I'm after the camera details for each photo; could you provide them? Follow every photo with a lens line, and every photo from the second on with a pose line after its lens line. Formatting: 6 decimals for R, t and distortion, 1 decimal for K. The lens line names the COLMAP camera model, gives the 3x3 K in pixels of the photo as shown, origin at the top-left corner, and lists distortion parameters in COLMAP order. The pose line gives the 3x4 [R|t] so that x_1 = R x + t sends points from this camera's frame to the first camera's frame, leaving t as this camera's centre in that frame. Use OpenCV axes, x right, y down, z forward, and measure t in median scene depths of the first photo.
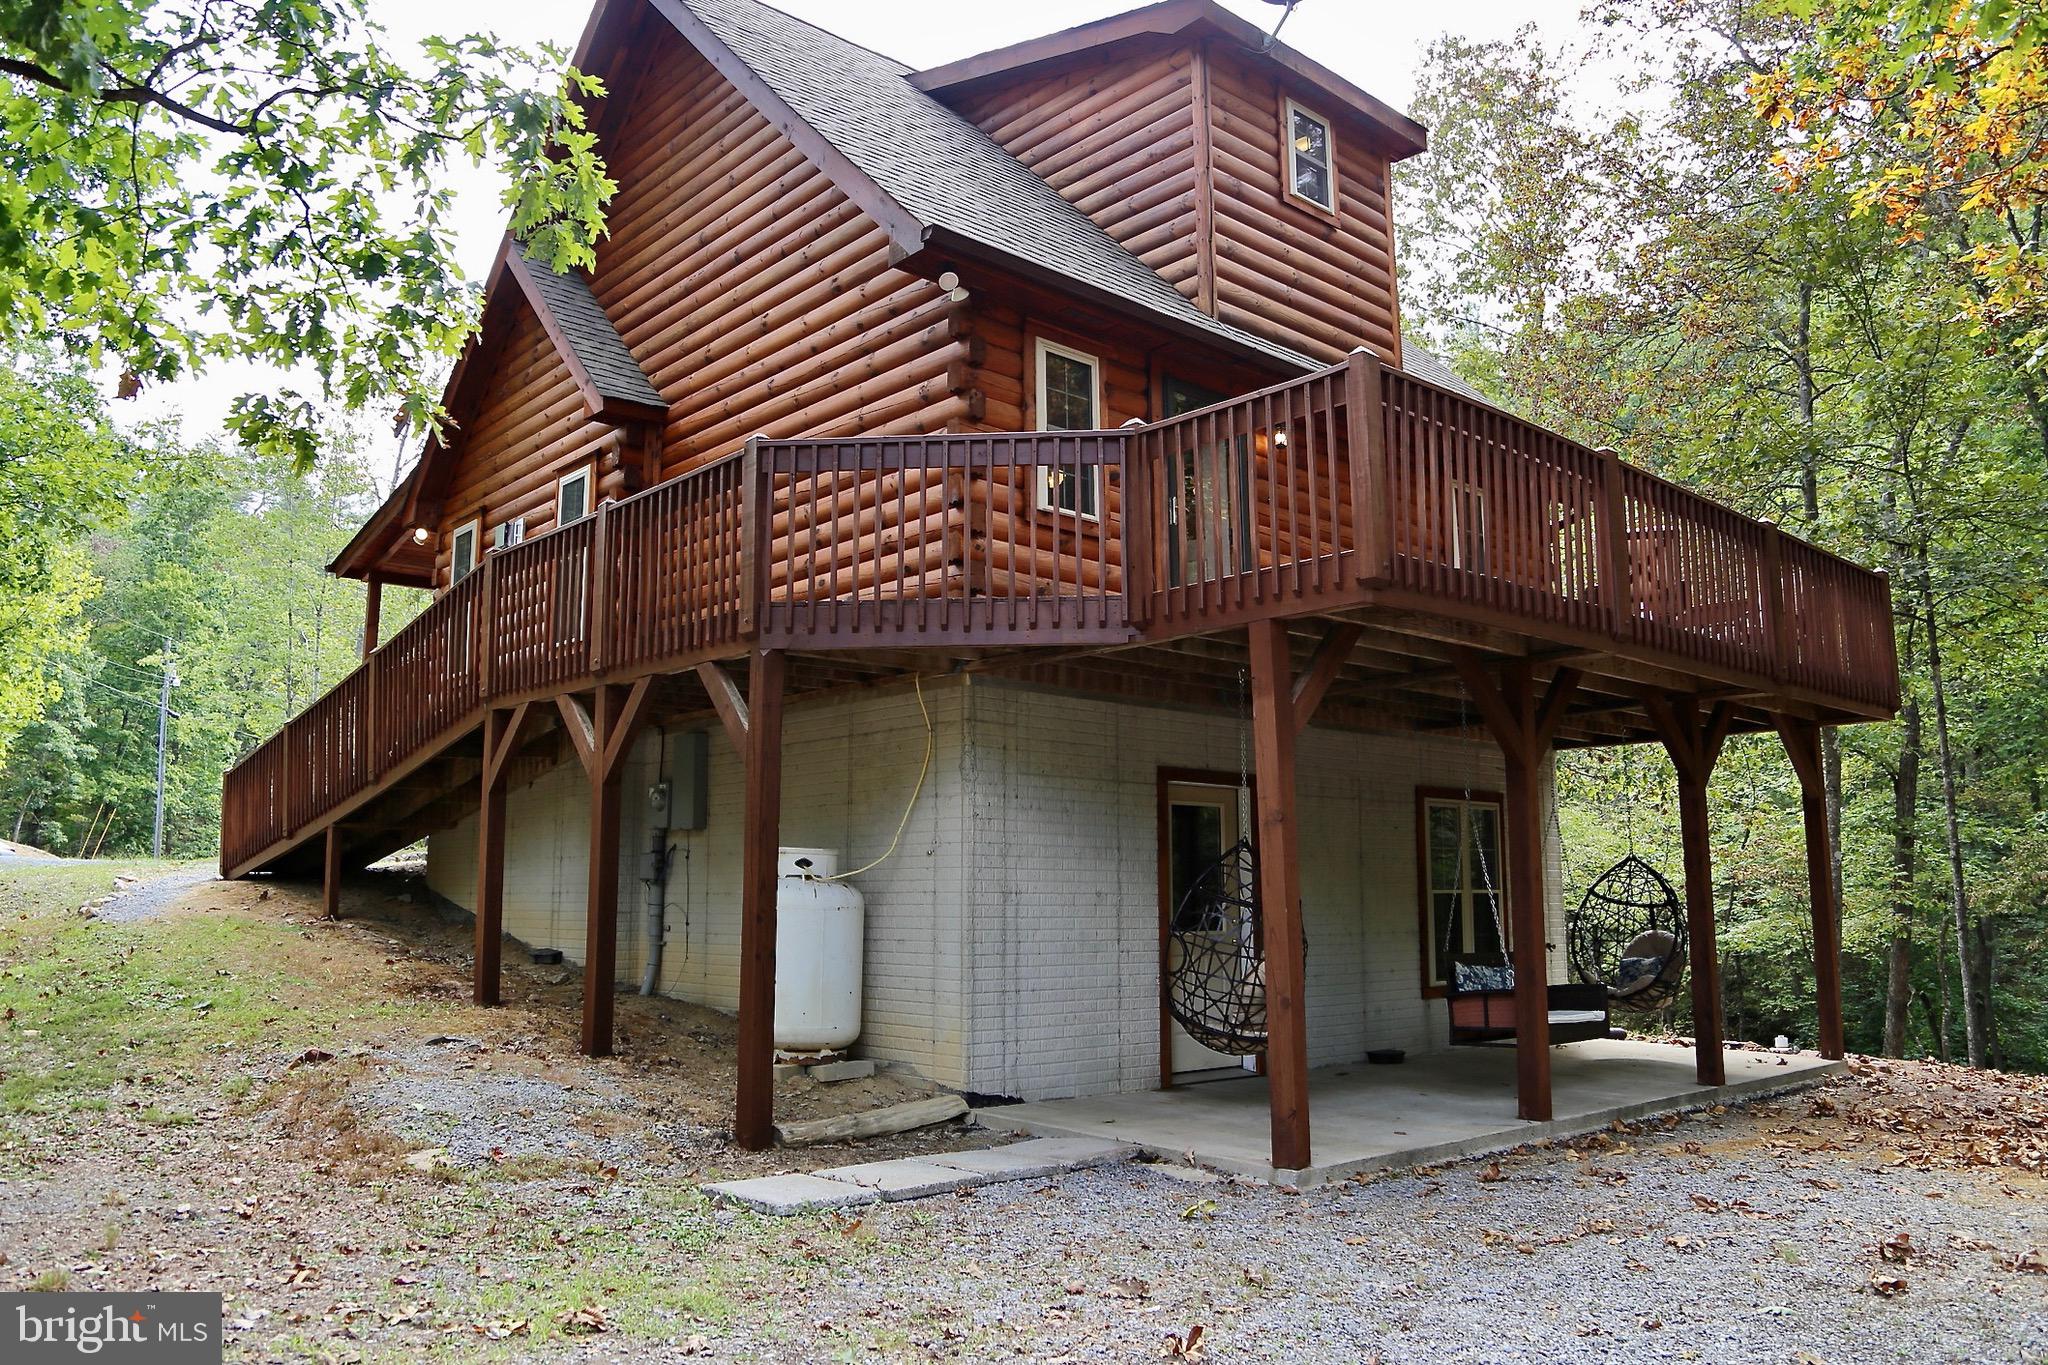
lens RADIAL K [[1467.6, 0, 943.7], [0, 1467.6, 682.6], [0, 0, 1]] dist [-0.114971, 0.000680]
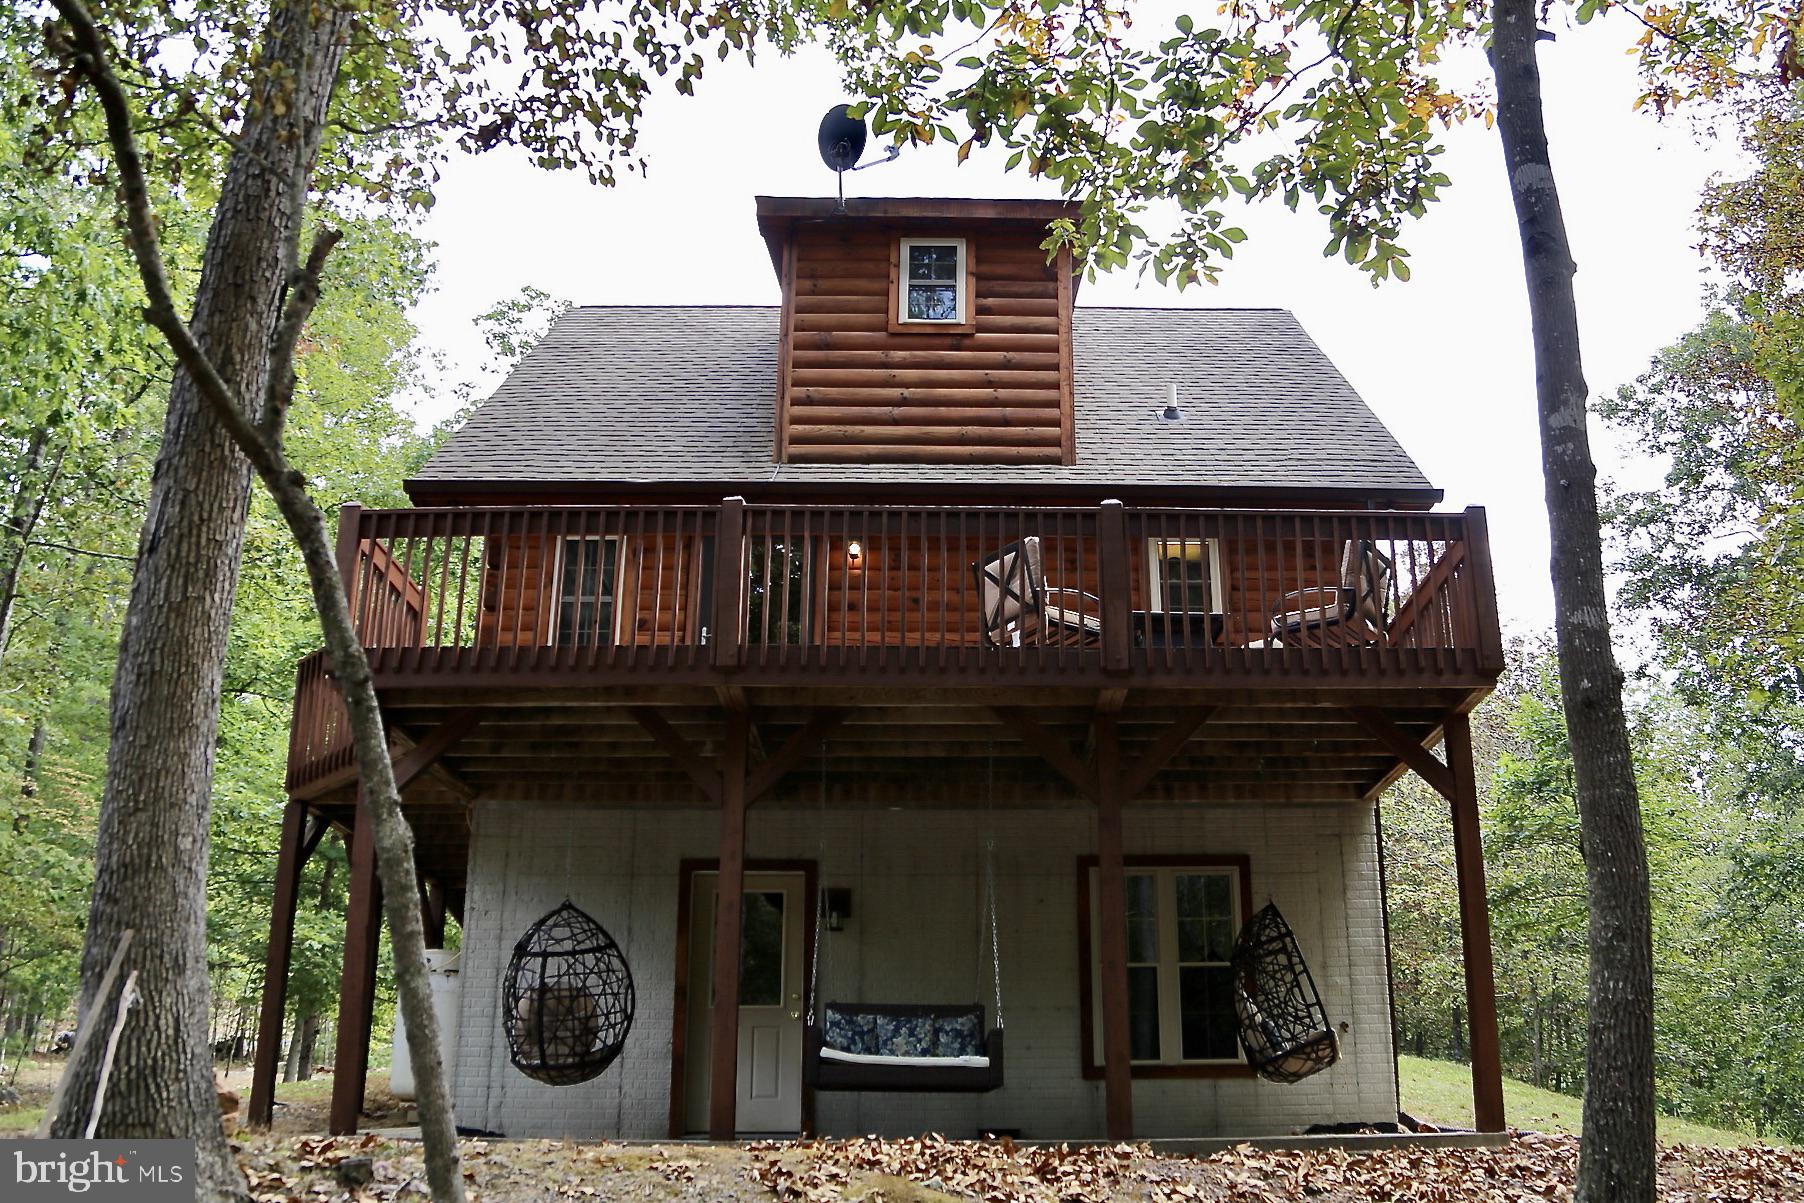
lens RADIAL K [[1292.7, 0, 831.3], [0, 1292.7, 601.6], [0, 0, 1]] dist [-0.114971, 0.000680]
pose [[0.789560, -0.180455, -0.586542, 0.903205], [0.096136, 0.980359, -0.172206, 0.043748], [0.606097, 0.079579, 0.791400, 0.246017]]
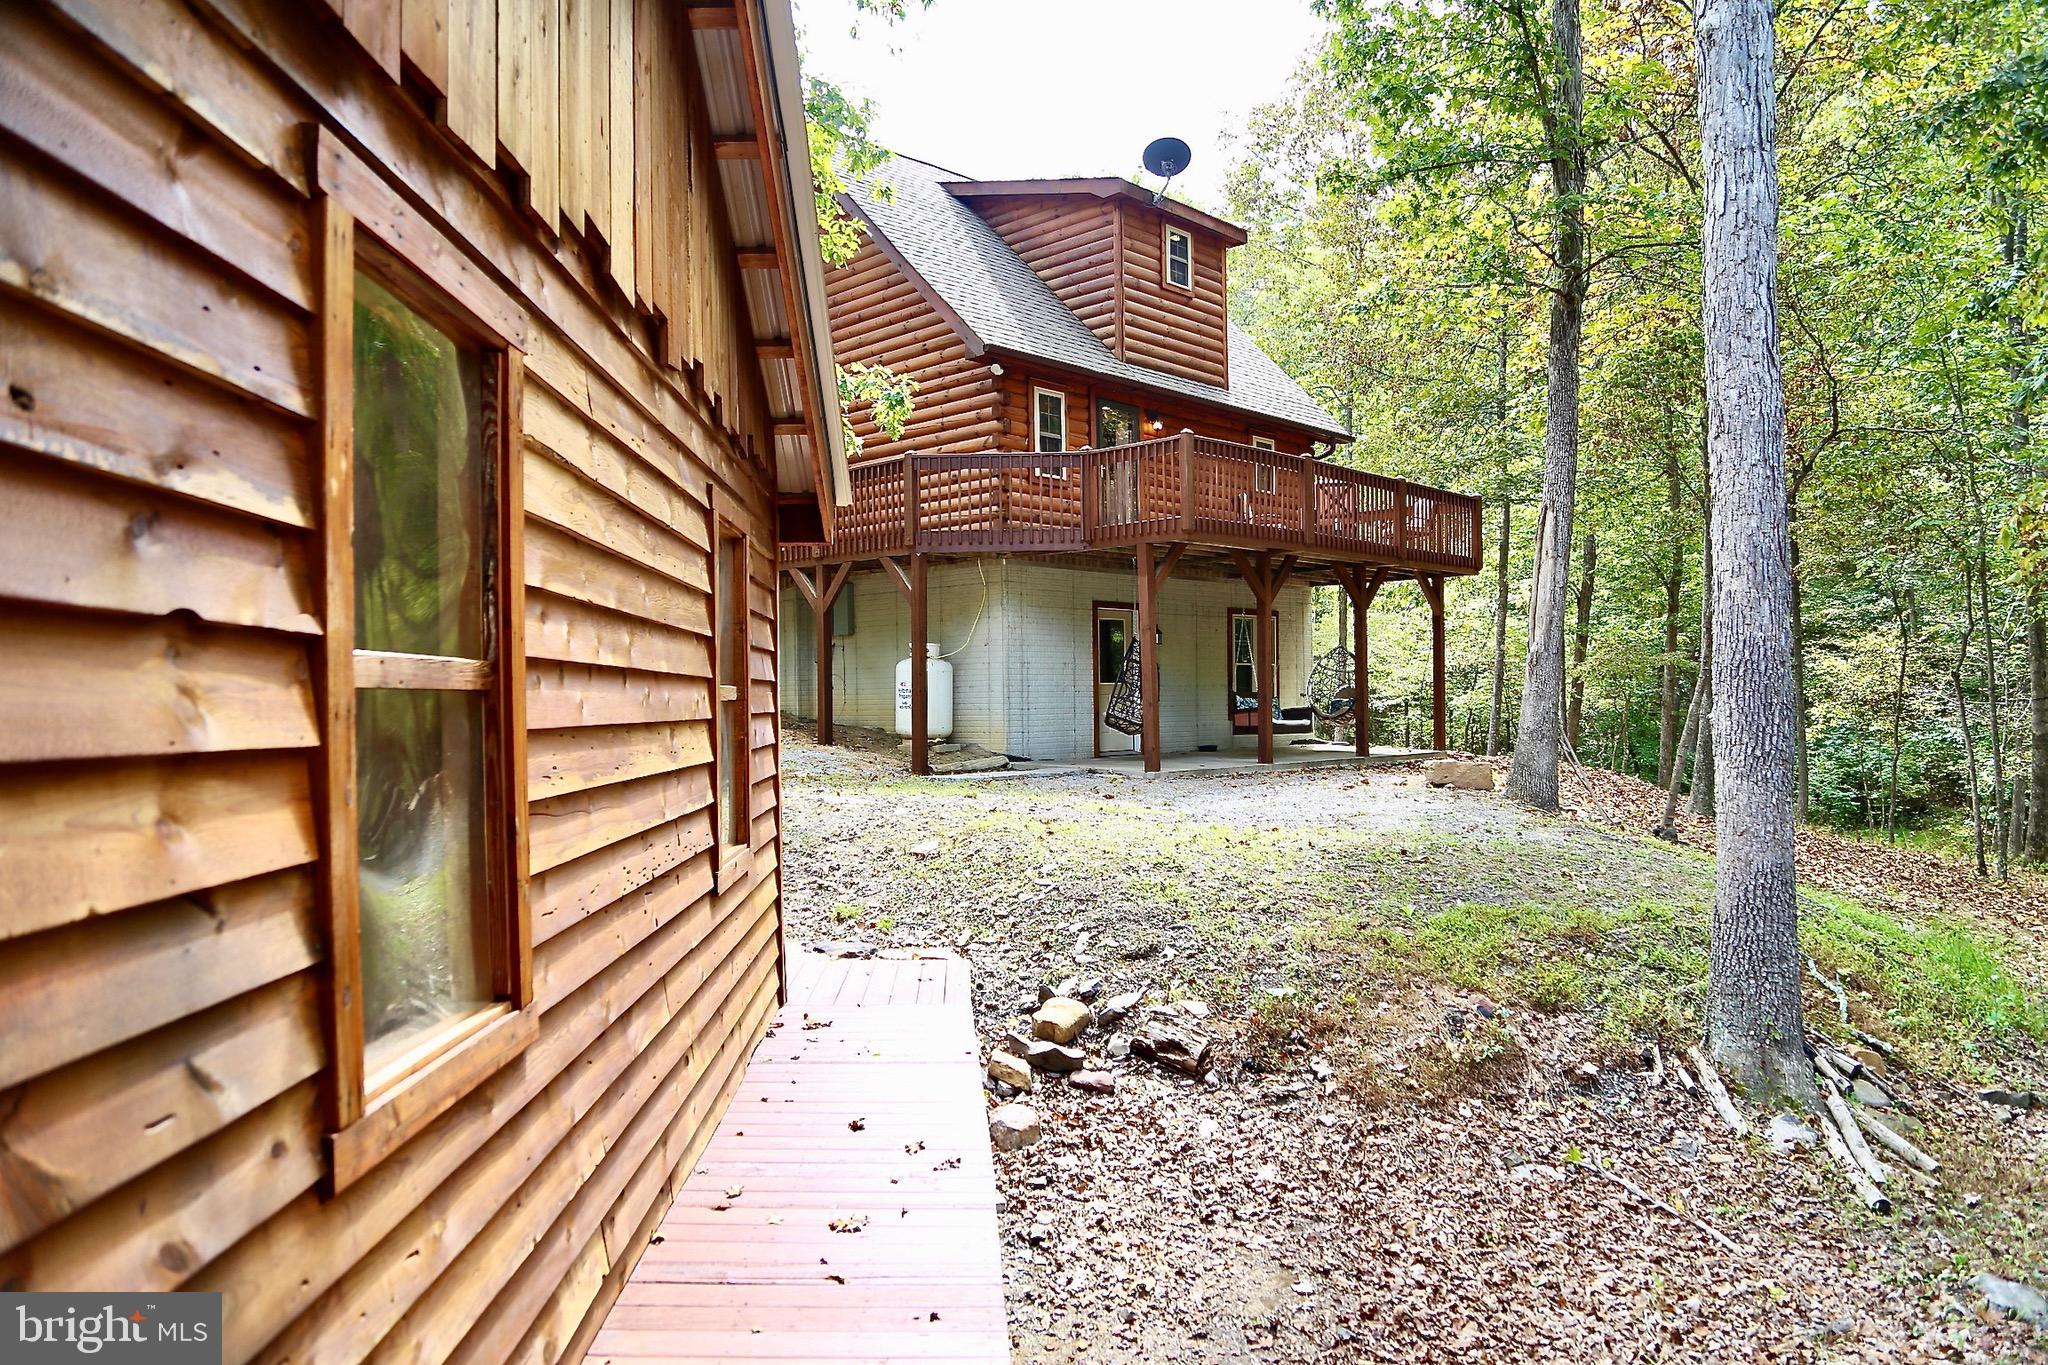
lens RADIAL K [[1467.6, 0, 943.7], [0, 1467.6, 682.6], [0, 0, 1]] dist [-0.114971, 0.000680]
pose [[0.997859, -0.014652, 0.063738, -0.193970], [0.005889, 0.990751, 0.135567, -0.108903], [-0.065135, -0.134902, 0.988716, -1.022090]]
